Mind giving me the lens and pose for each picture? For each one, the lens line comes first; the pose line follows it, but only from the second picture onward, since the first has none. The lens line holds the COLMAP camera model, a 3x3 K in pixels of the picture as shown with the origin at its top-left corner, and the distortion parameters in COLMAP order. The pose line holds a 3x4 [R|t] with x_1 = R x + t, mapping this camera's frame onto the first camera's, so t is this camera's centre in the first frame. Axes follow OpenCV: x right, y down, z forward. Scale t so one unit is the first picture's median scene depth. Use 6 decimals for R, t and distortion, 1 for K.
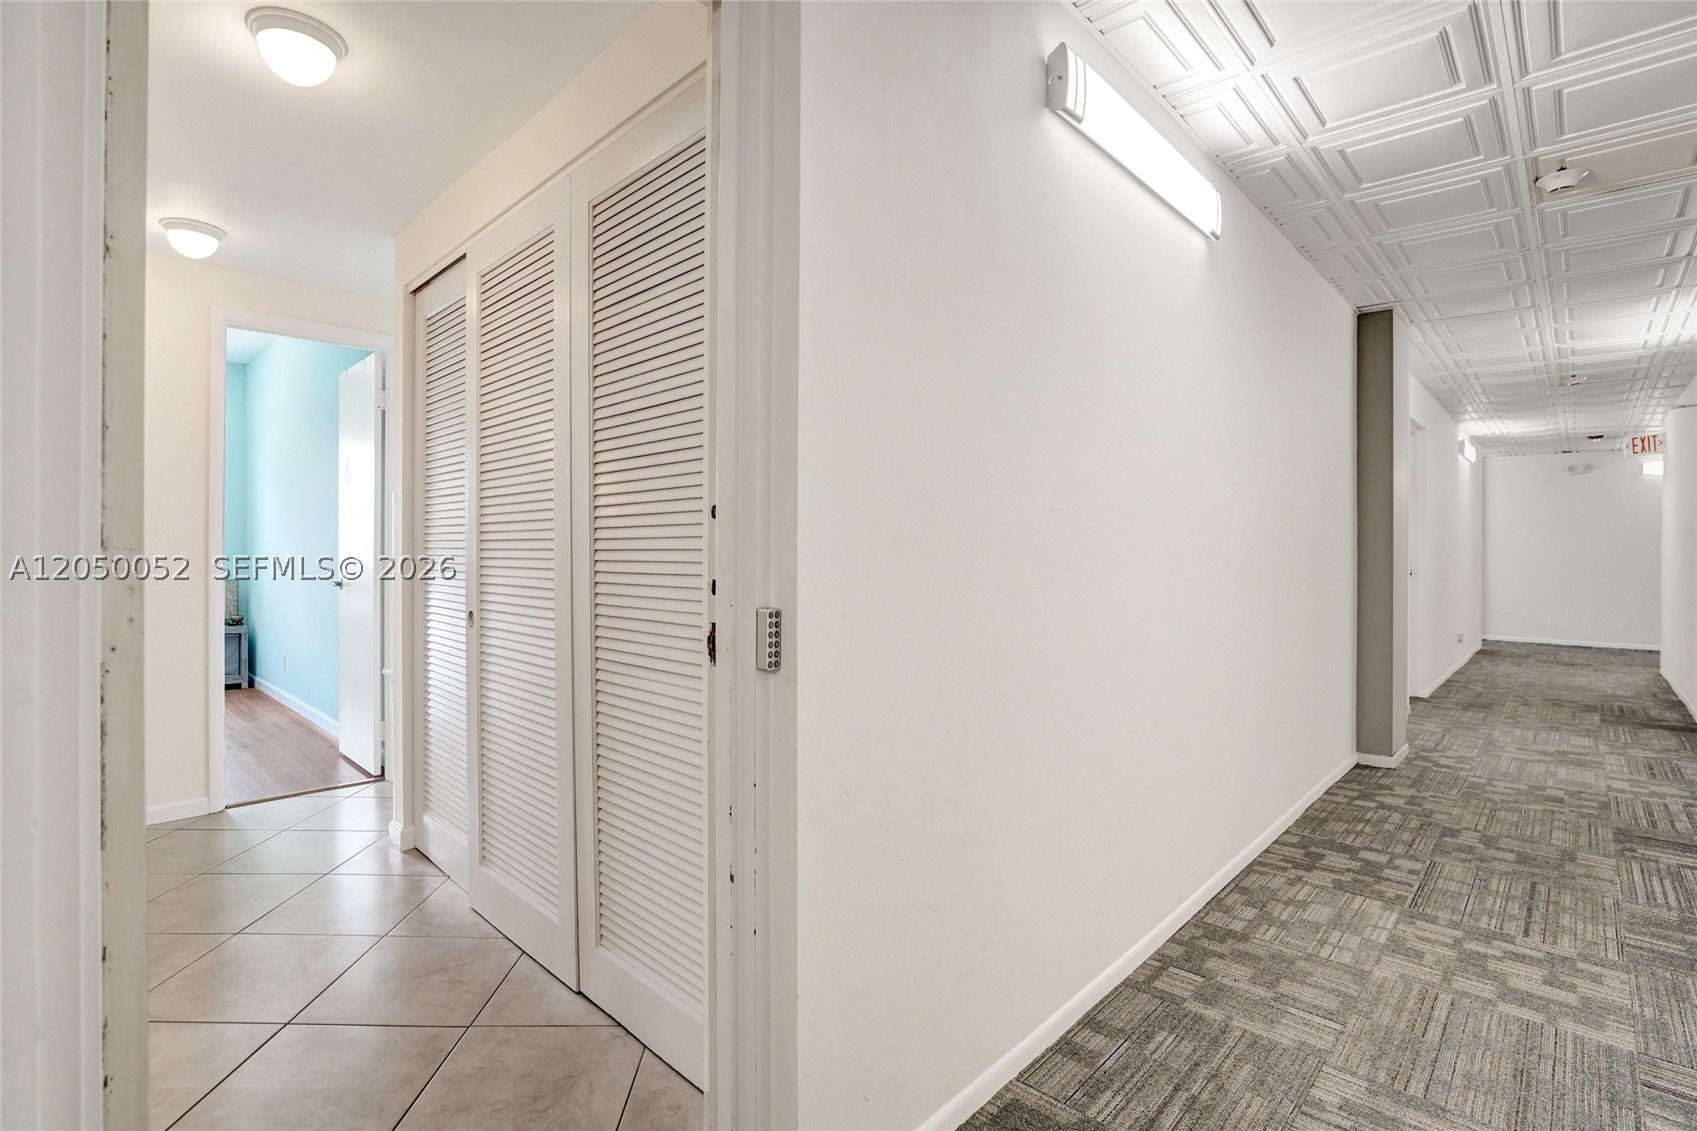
lens RADIAL K [[787.2, 0, 856.6], [0, 787.2, 548.1], [0, 0, 1]] dist [-0.052572, 0.017903]
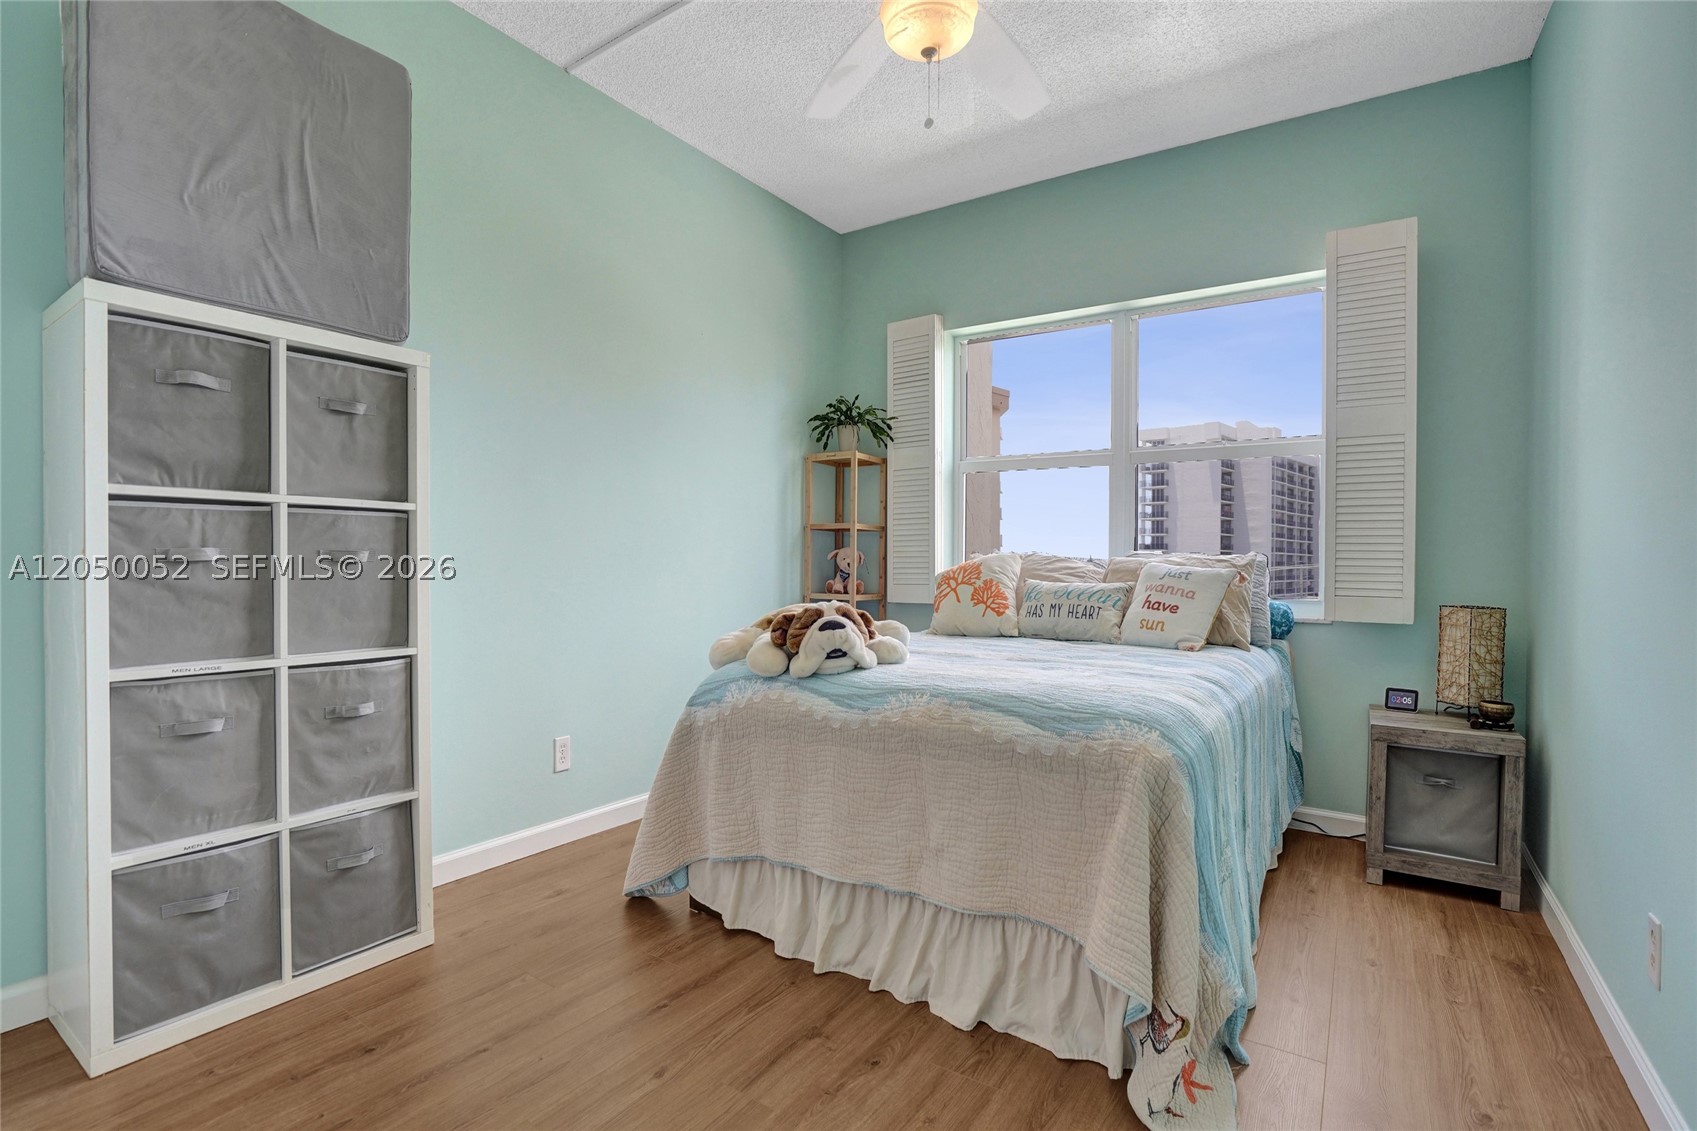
lens RADIAL K [[787.2, 0, 845.5], [0, 787.2, 564.7], [0, 0, 1]] dist [-0.052572, 0.017903]
pose [[0.149958, 0.009552, -0.988646, -0.489930], [-0.002804, 0.999953, 0.009236, 0.018540], [0.988688, 0.001387, 0.149978, 0.632360]]
